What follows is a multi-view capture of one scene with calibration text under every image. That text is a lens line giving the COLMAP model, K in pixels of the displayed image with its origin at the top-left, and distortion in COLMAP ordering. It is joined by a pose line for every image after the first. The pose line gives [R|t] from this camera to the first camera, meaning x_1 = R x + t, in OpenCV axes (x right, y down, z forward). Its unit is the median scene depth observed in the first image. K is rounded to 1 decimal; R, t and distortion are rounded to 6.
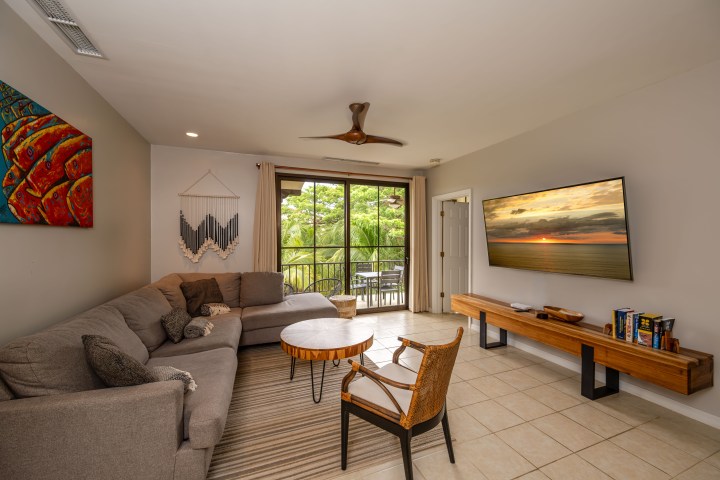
lens RADIAL K [[289.9, 0, 362.2], [0, 289.9, 239.1], [0, 0, 1]] dist [0.002328, 0.000164]
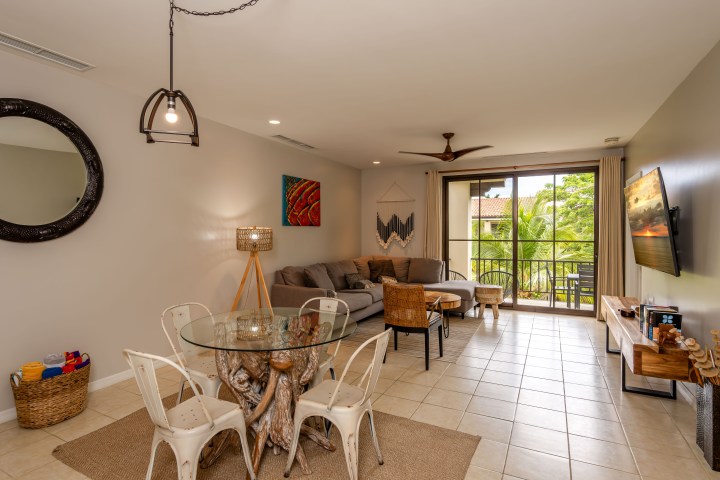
lens RADIAL K [[385.6, 0, 360.9], [0, 385.6, 238.2], [0, 0, 1]] dist [0.008708, 0.000339]
pose [[0.679282, 0.013478, -0.733754, 0.871176], [-0.004965, 0.999893, 0.013771, 0.004084], [0.733861, -0.005711, 0.679276, -0.438243]]
